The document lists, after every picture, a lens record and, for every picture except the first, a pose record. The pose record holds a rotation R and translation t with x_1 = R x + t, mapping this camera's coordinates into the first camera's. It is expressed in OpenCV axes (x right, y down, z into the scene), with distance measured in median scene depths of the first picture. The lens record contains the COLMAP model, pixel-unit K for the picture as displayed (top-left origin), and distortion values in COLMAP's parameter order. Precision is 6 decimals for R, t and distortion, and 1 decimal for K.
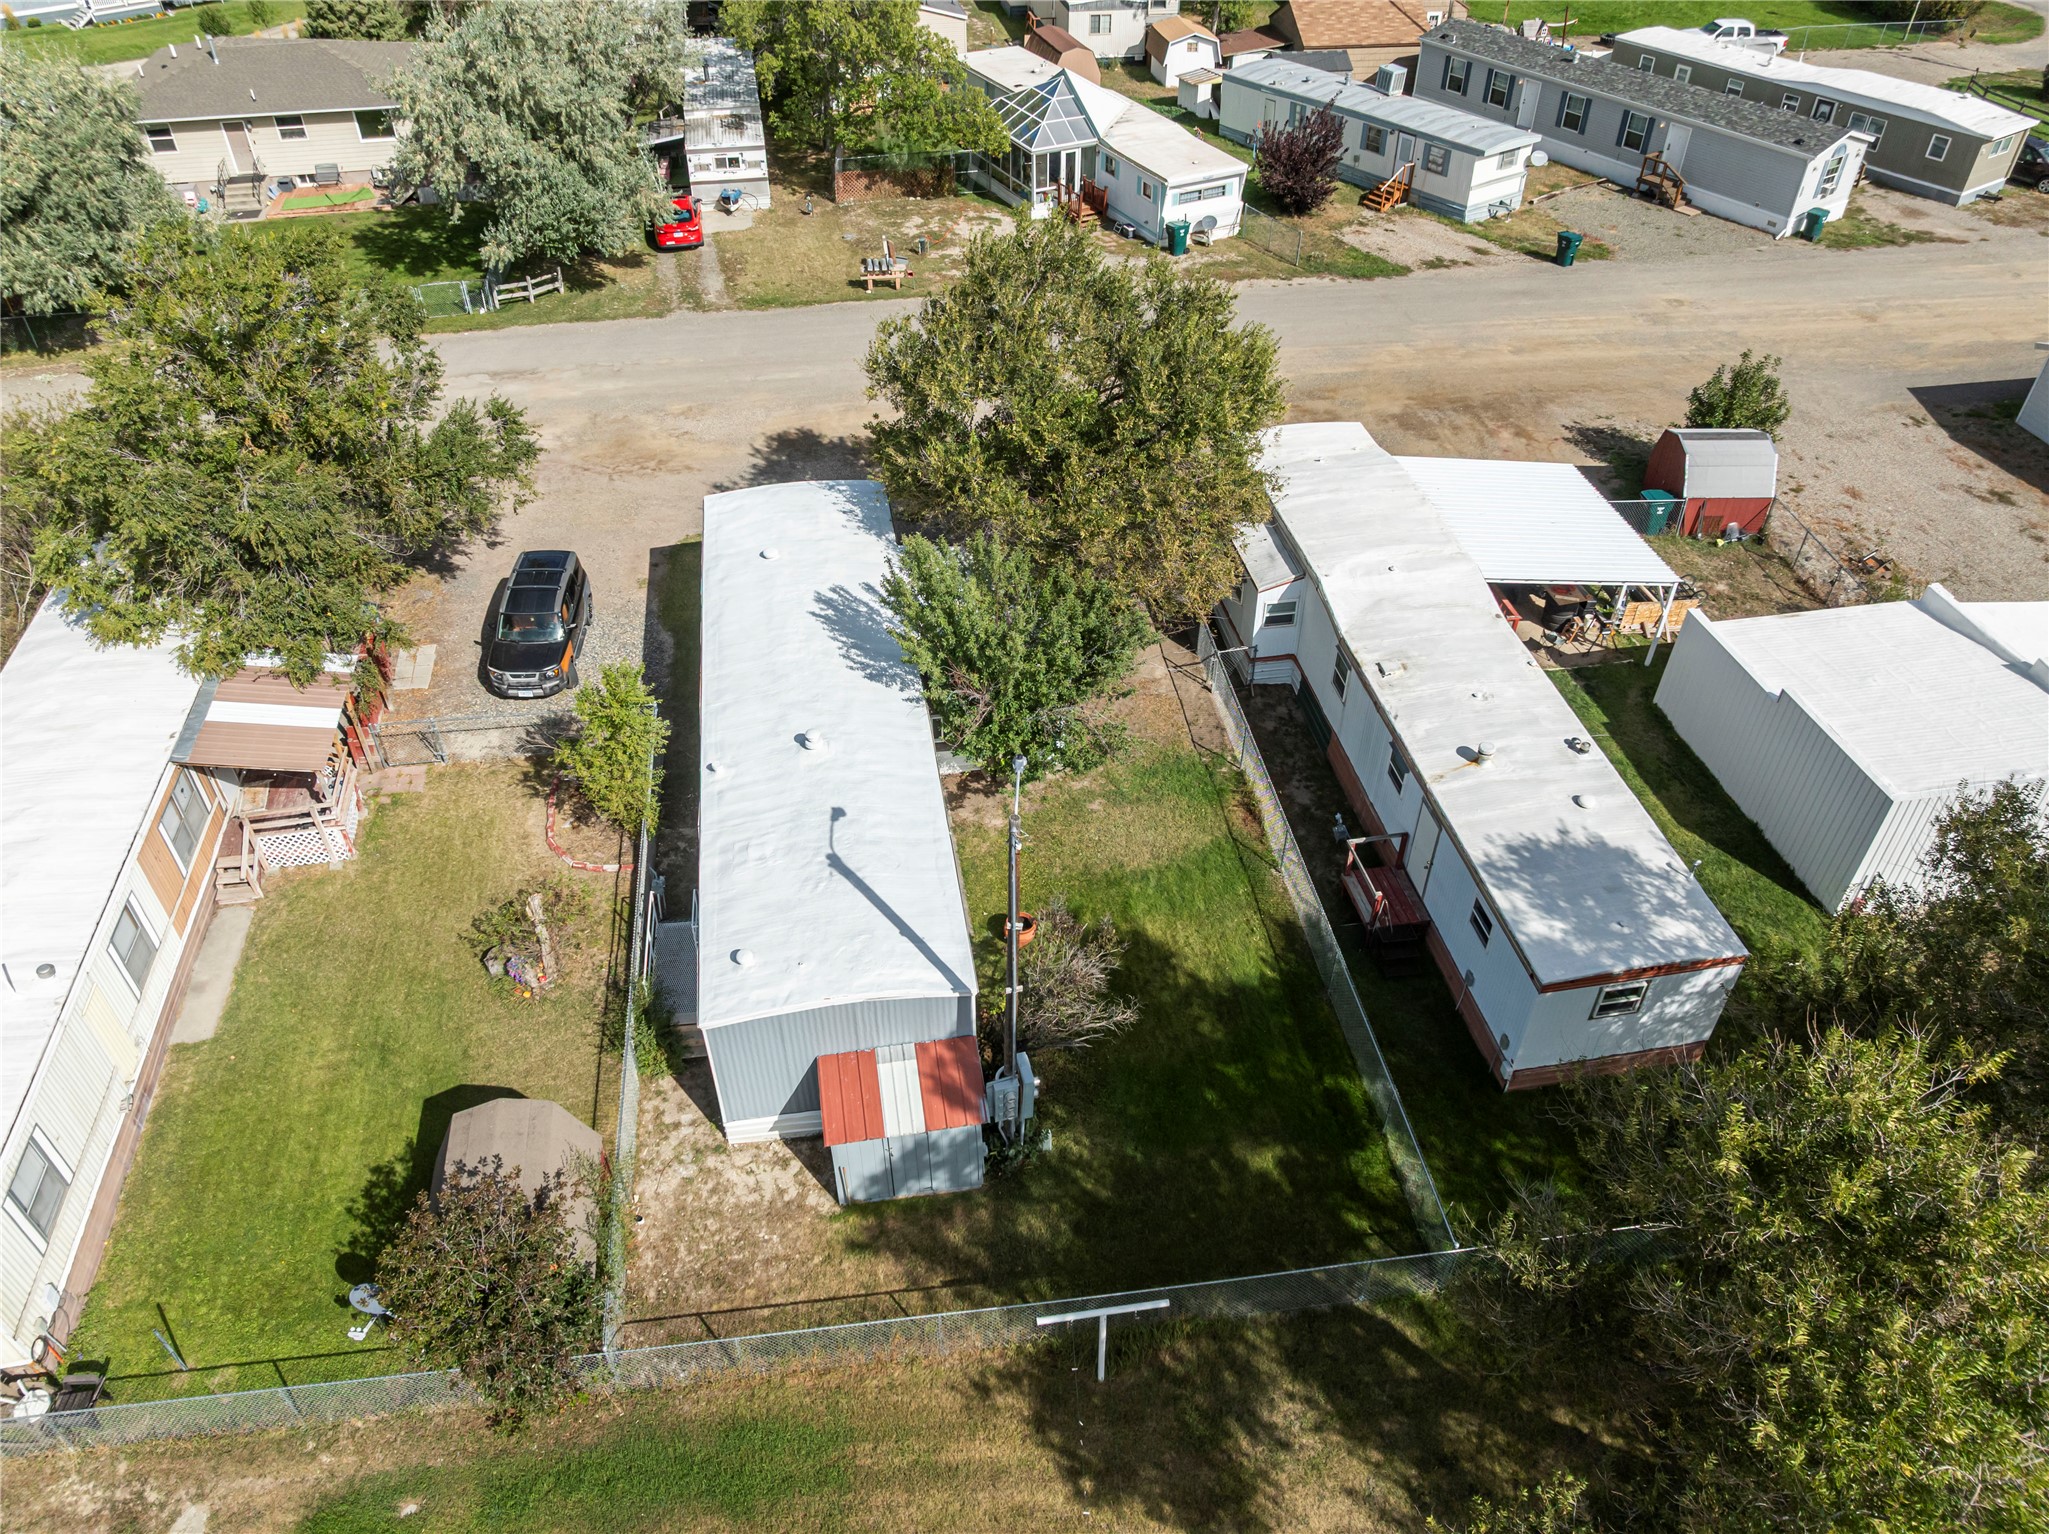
lens RADIAL K [[1447.2, 0, 1015.2], [0, 1447.2, 768.5], [0, 0, 1]] dist [-0.048559, 0.024637]
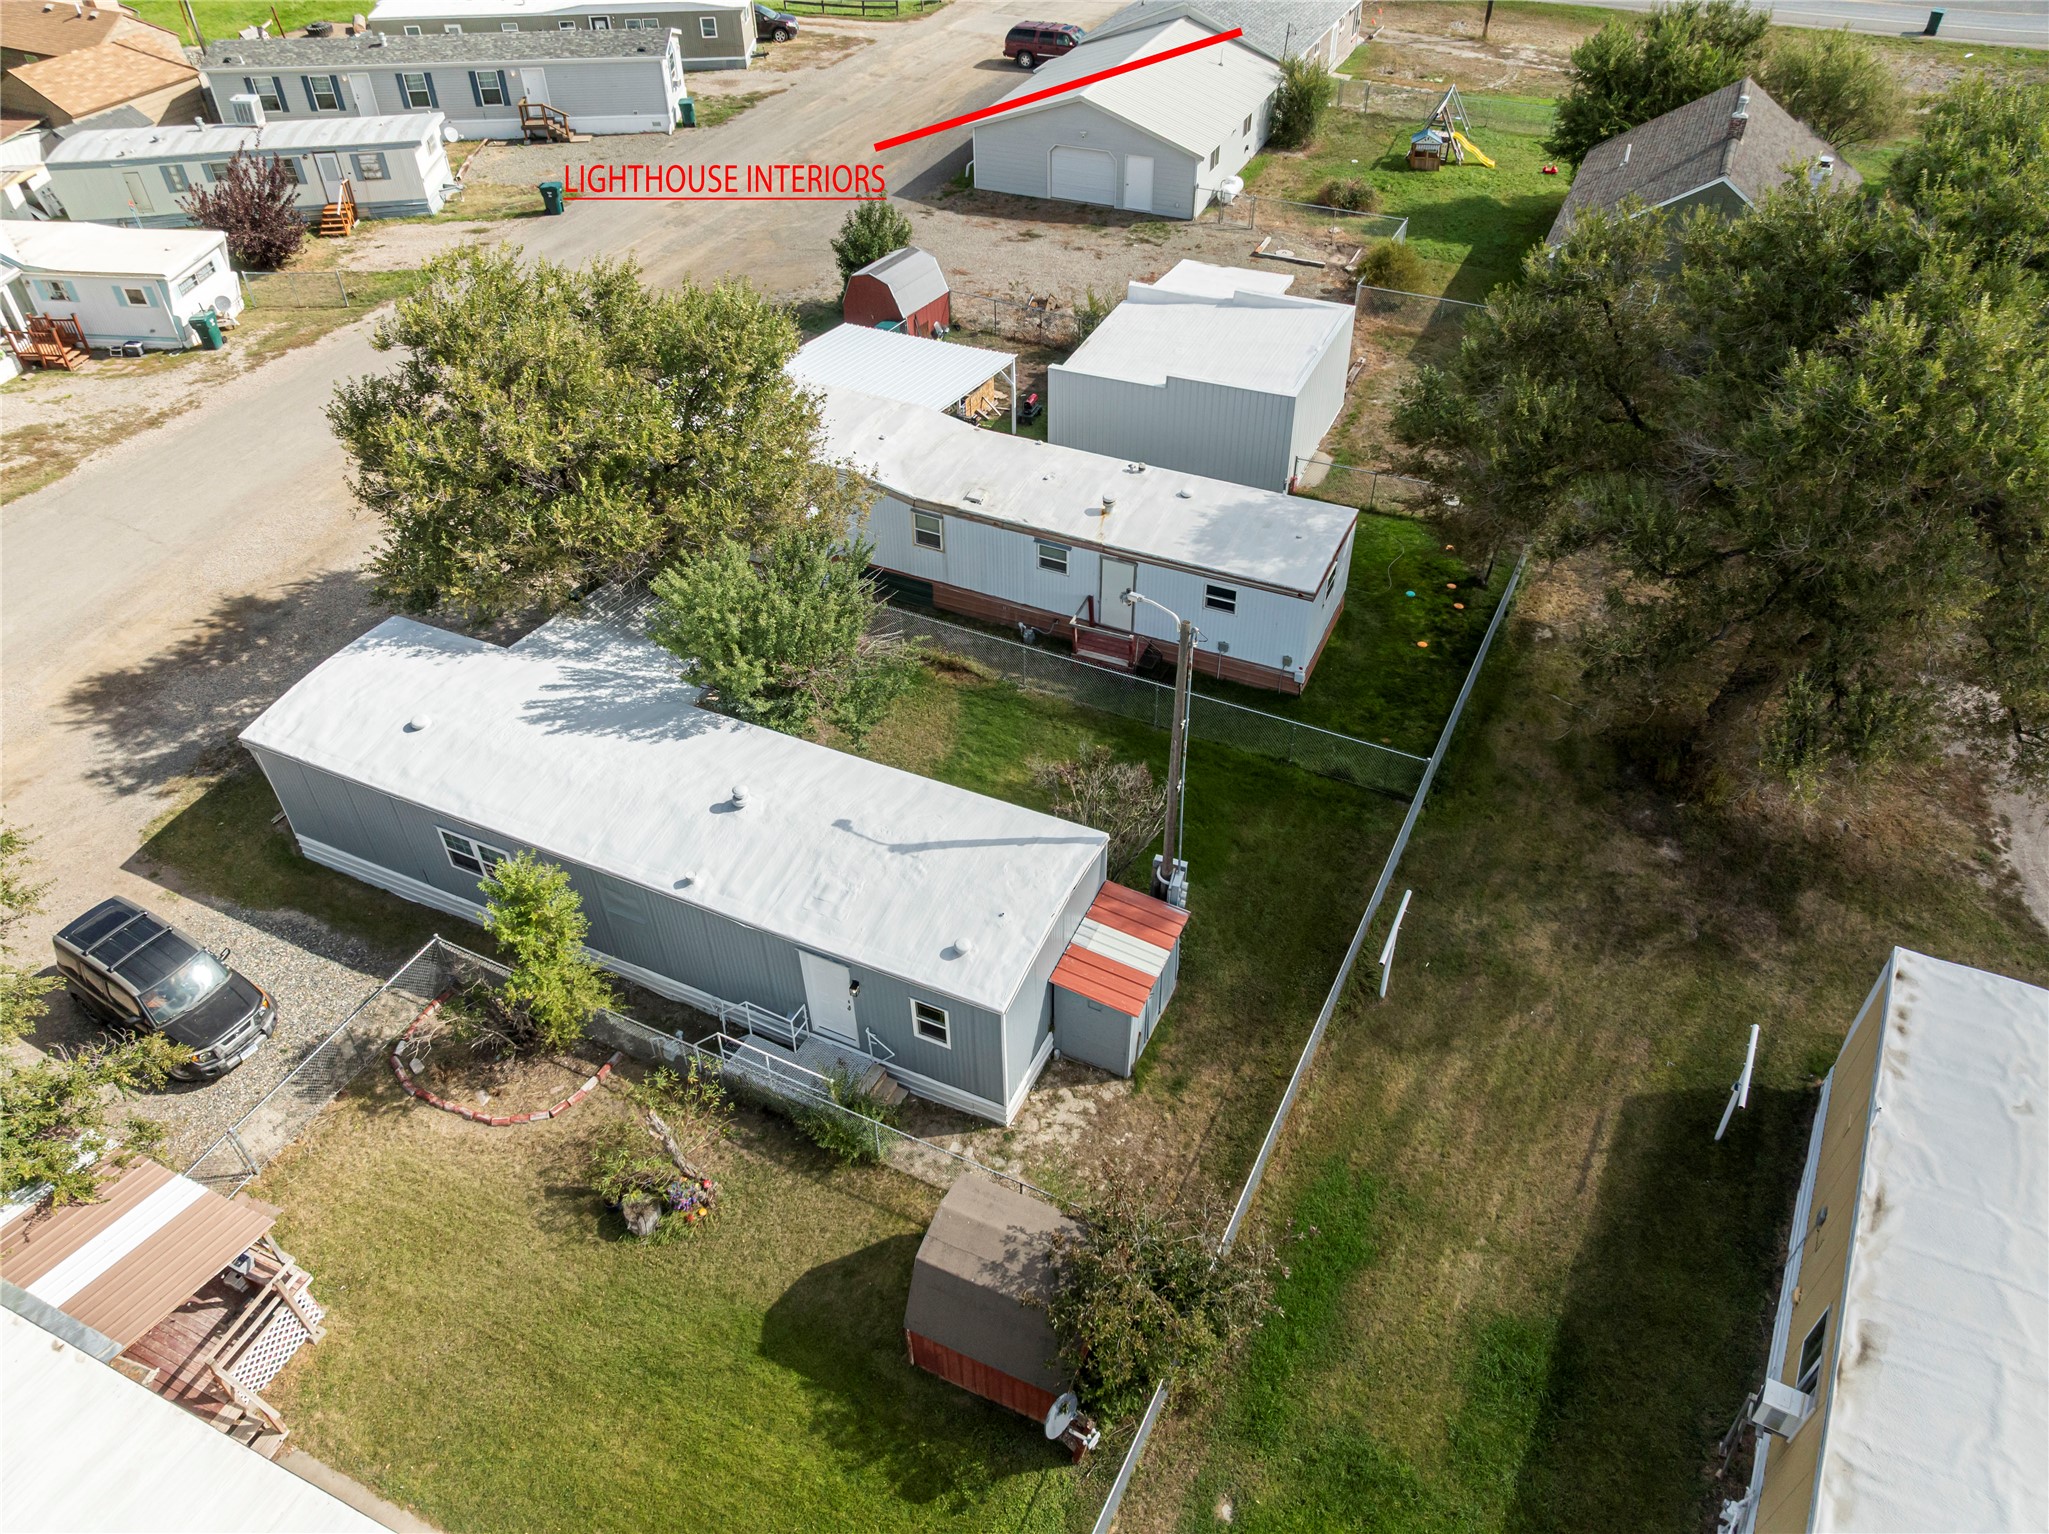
lens RADIAL K [[1440.3, 0, 1024.5], [0, 1440.3, 767.0], [0, 0, 1]] dist [-0.029977, 0.007111]
pose [[0.565260, -0.554052, 0.611153, -0.280905], [0.550402, 0.805157, 0.220860, -0.066112], [-0.614442, 0.211537, 0.760075, 0.075099]]
